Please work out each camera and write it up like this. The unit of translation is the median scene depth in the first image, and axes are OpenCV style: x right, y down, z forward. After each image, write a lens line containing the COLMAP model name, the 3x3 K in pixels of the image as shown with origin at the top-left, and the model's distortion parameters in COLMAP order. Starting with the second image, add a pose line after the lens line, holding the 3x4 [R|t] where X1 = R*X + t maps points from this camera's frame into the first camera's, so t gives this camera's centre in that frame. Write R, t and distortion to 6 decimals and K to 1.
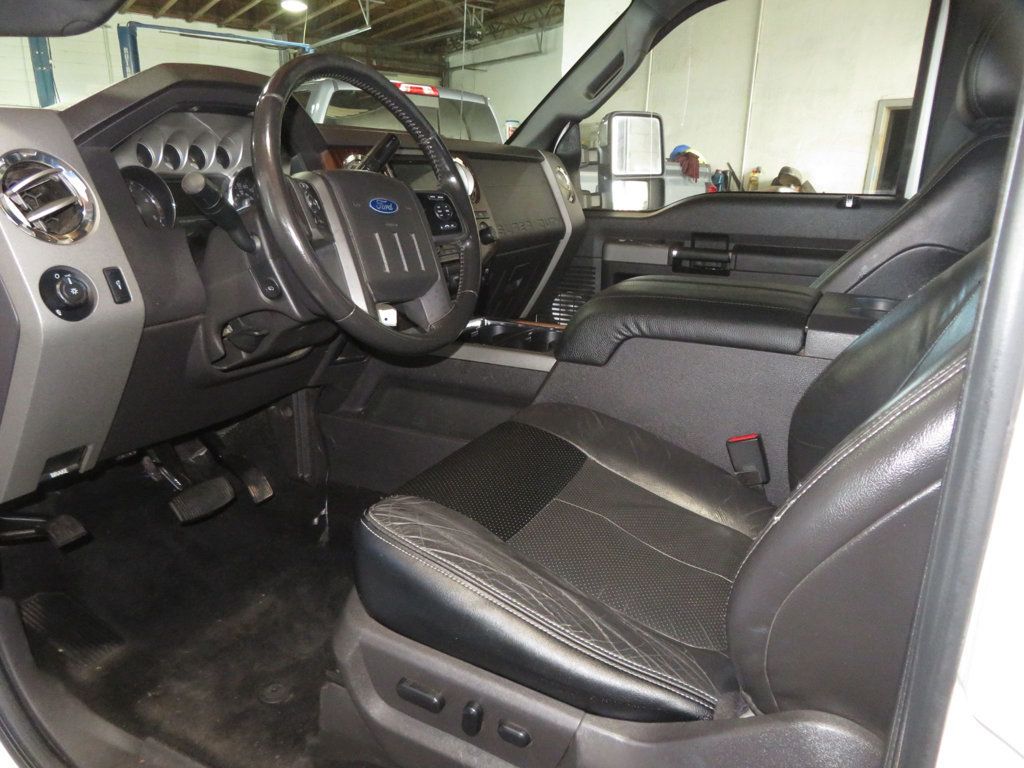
lens RADIAL K [[732.5, 0, 534.0], [0, 732.5, 398.1], [0, 0, 1]] dist [-0.001846, 0.008070]
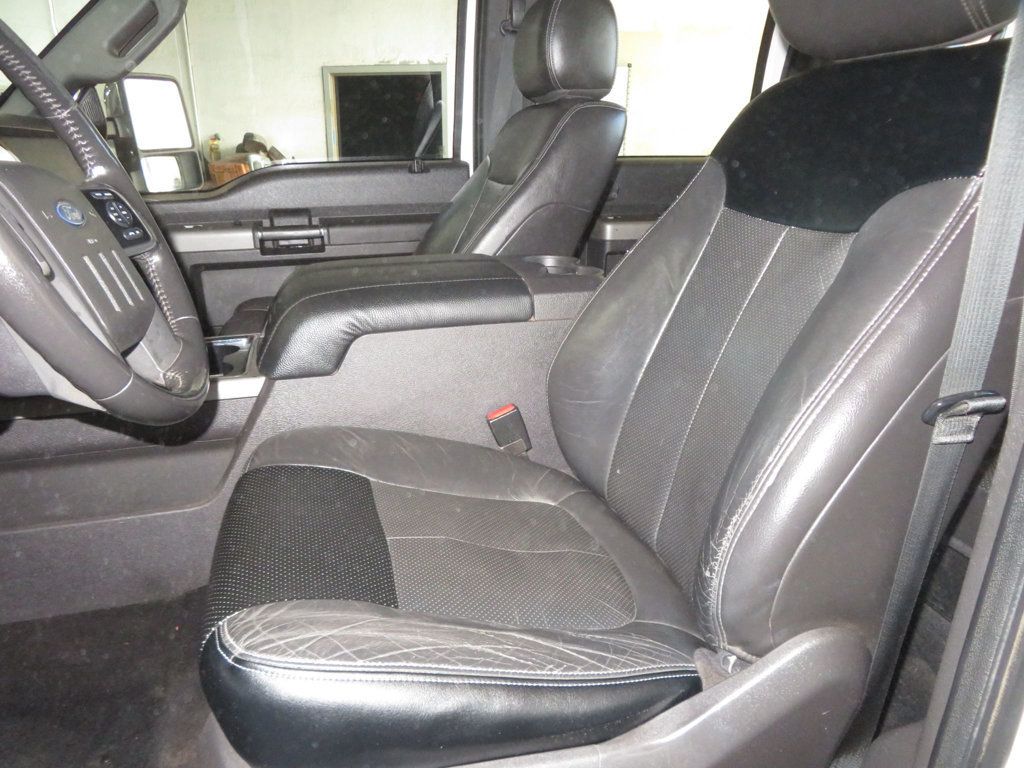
lens RADIAL K [[732.5, 0, 512.1], [0, 732.5, 379.2], [0, 0, 1]] dist [-0.001846, 0.008070]
pose [[0.760182, -0.232457, 0.606702, -0.293847], [0.220043, 0.970733, 0.096226, -0.080613], [-0.611314, 0.060351, 0.789084, 0.204604]]
